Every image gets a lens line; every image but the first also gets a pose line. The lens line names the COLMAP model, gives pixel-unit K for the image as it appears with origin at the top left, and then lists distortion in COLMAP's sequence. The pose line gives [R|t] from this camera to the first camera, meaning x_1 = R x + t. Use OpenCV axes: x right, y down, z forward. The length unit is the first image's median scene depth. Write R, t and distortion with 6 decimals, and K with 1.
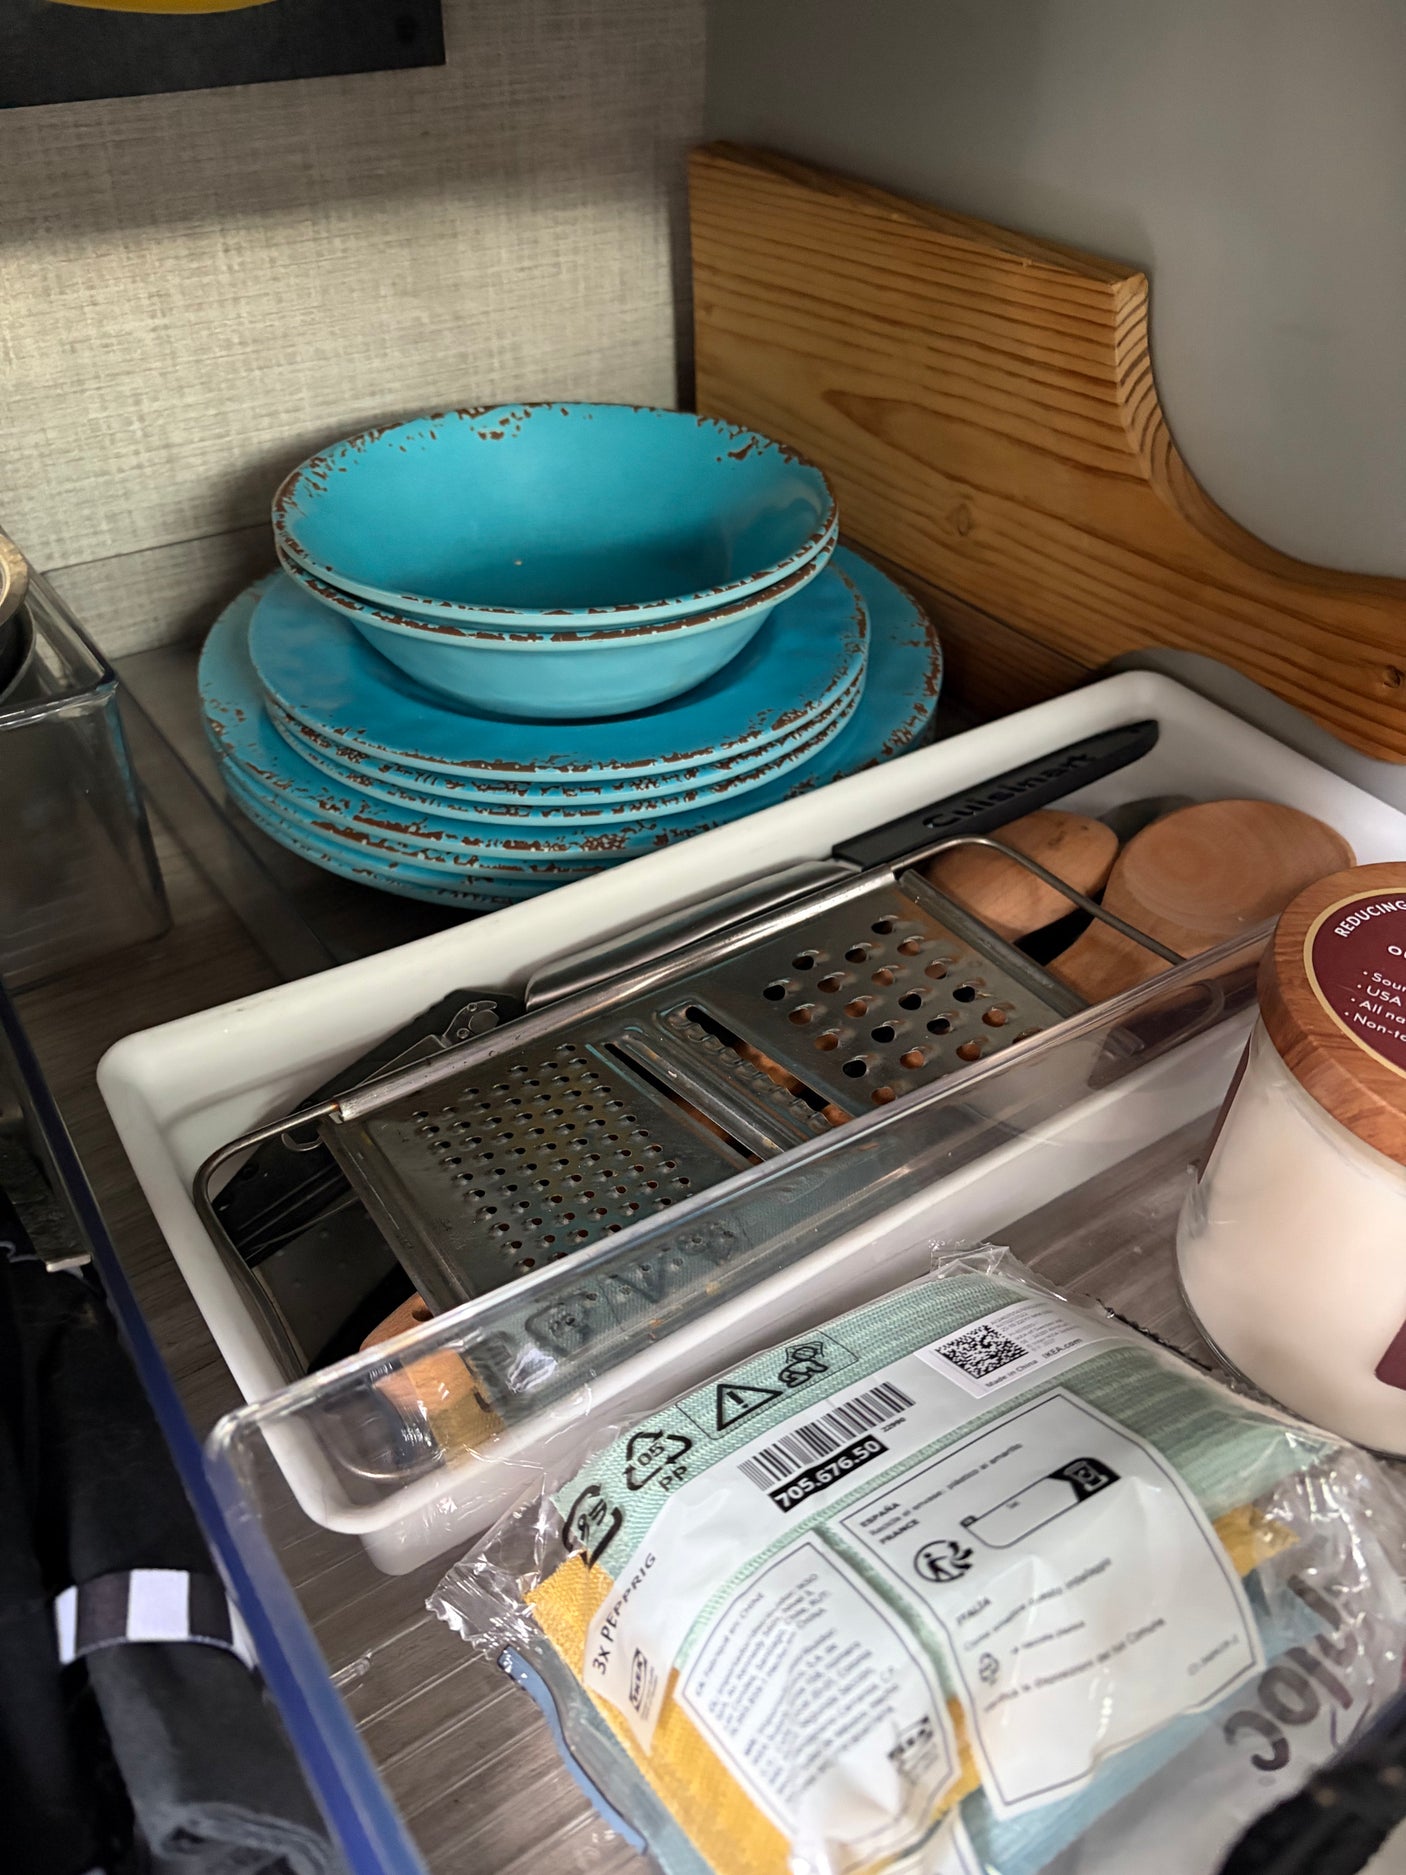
lens RADIAL K [[1424.5, 0, 707.8], [0, 1424.5, 930.1], [0, 0, 1]] dist [0.035103, -0.046207]
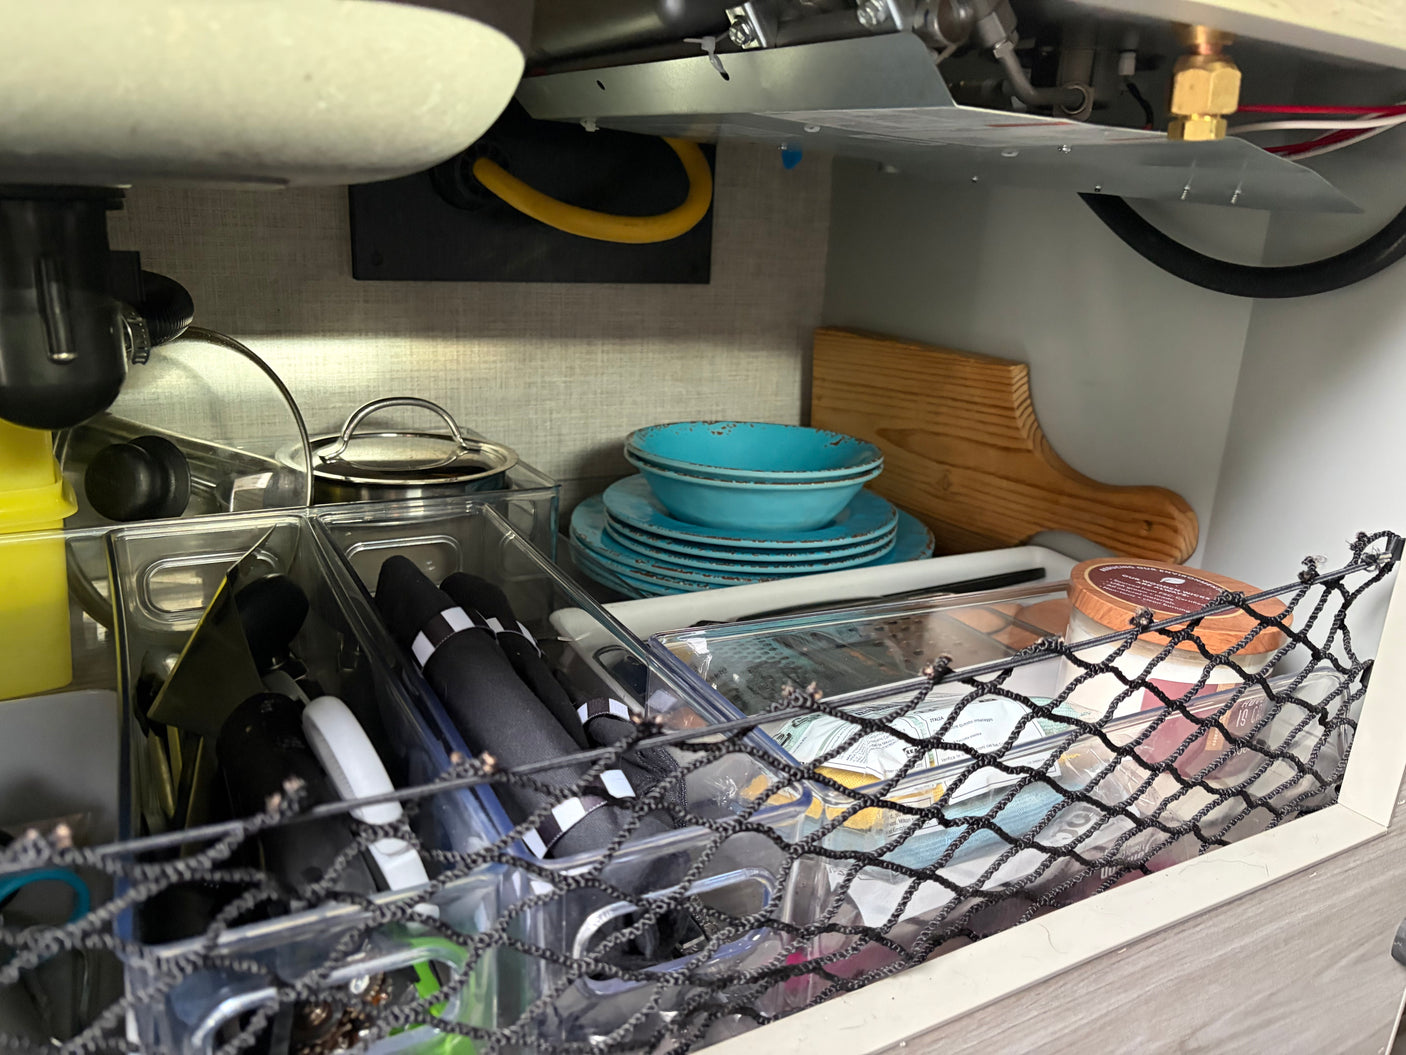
lens RADIAL K [[1068.2, 0, 706.6], [0, 1068.2, 536.2], [0, 0, 1]] dist [0.035103, -0.046207]
pose [[0.995761, 0.054234, -0.074282, -0.042681], [-0.078661, 0.920708, -0.382243, 0.400609], [0.047661, 0.386466, 0.921071, -0.390378]]
